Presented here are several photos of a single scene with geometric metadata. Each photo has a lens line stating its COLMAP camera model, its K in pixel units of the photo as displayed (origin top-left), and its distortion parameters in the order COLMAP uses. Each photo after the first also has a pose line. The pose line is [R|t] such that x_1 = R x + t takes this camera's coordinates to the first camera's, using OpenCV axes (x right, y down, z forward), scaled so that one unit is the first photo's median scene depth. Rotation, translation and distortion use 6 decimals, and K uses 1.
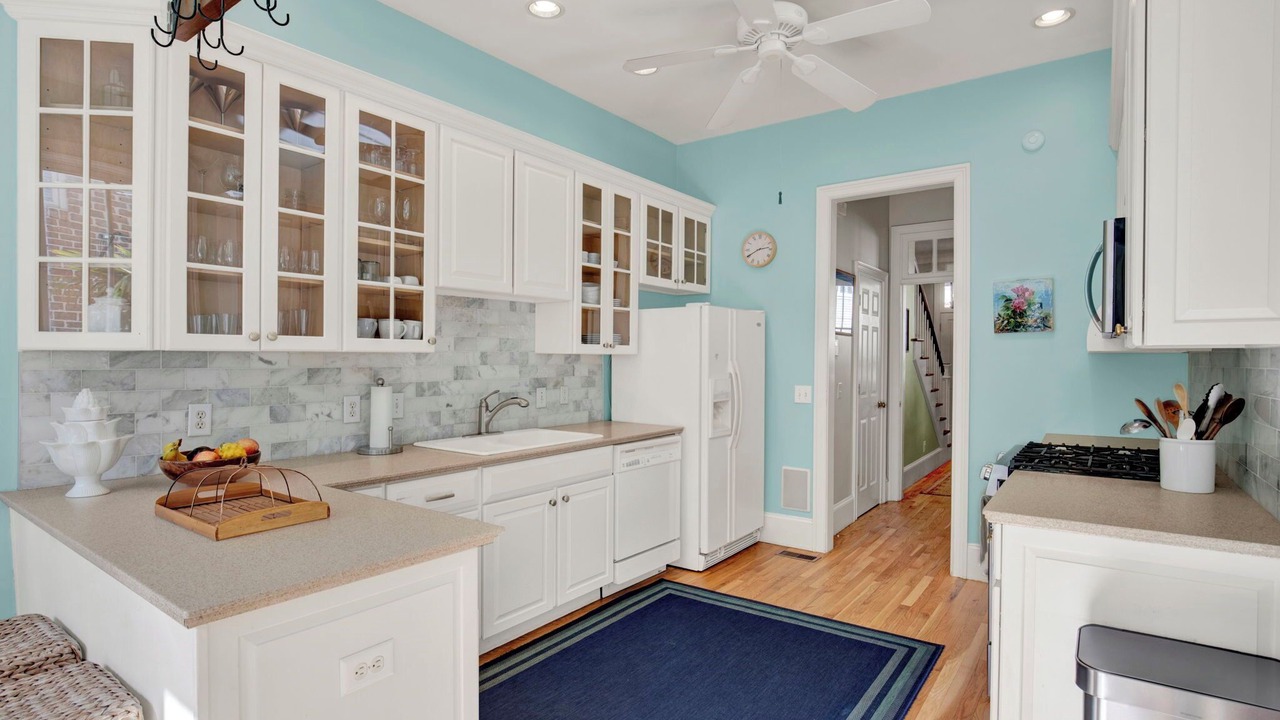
lens RADIAL K [[649.1, 0, 641.5], [0, 649.1, 361.0], [0, 0, 1]] dist [-0.002946, -0.000436]
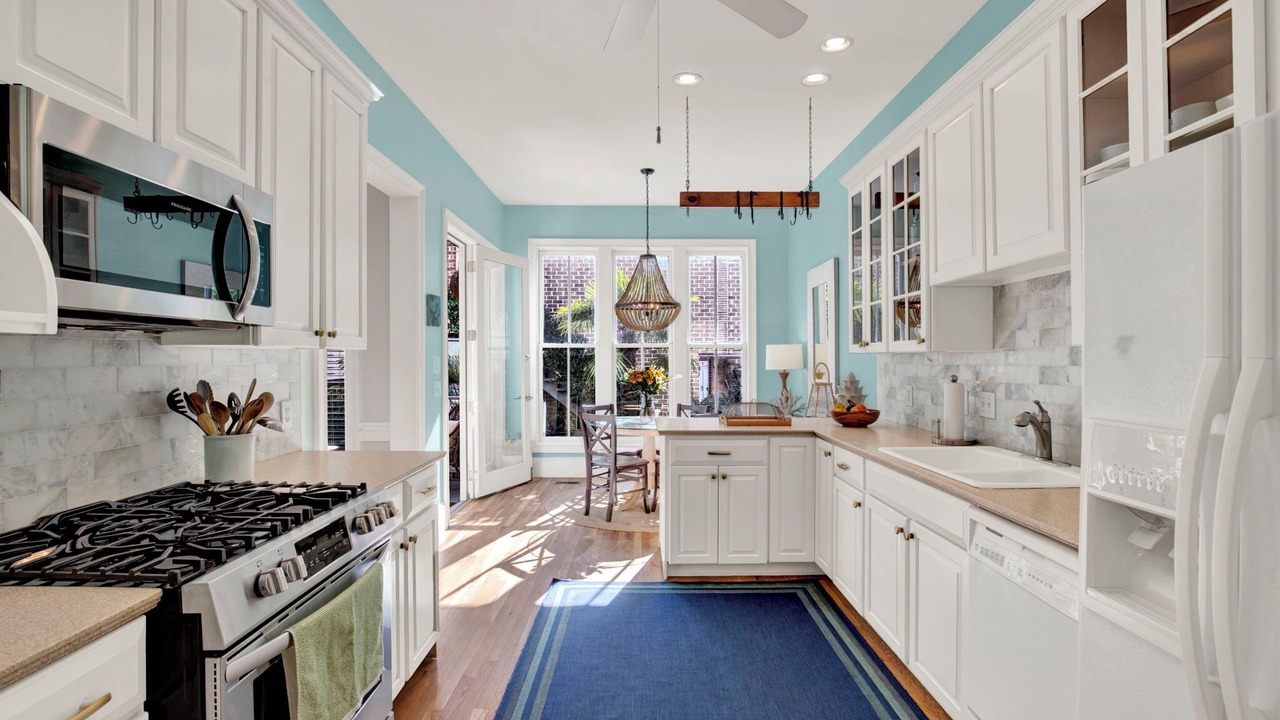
lens RADIAL K [[610.4, 0, 640.0], [0, 610.4, 360.0], [0, 0, 1]] dist [-0.000338, -0.000151]
pose [[-0.808601, -0.001194, -0.588356, 0.498353], [-0.003439, 0.999990, 0.002697, 0.000041], [0.588347, 0.004205, -0.808598, 1.212745]]
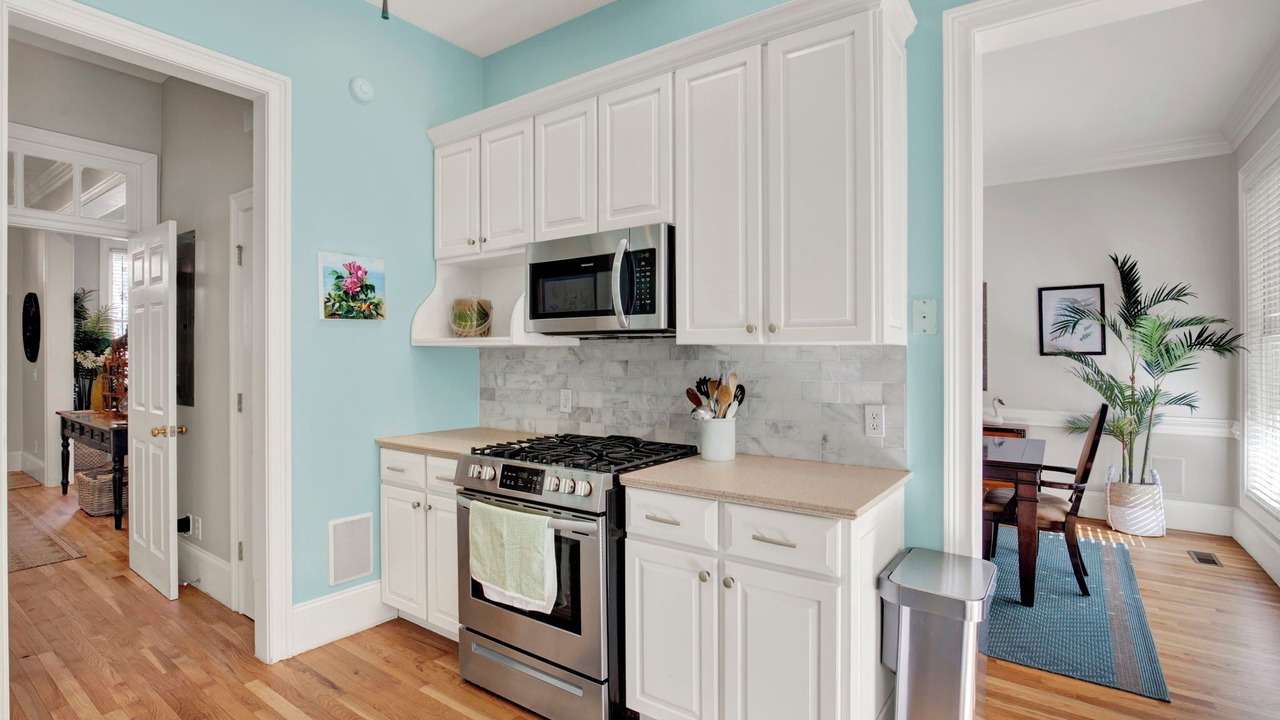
lens RADIAL K [[610.4, 0, 640.0], [0, 610.4, 360.0], [0, 0, 1]] dist [-0.000338, -0.000151]
pose [[-0.000586, -0.011156, 0.999938, -0.183286], [0.001851, 0.999936, 0.011157, -0.000850], [-0.999998, 0.001858, -0.000566, 0.643302]]
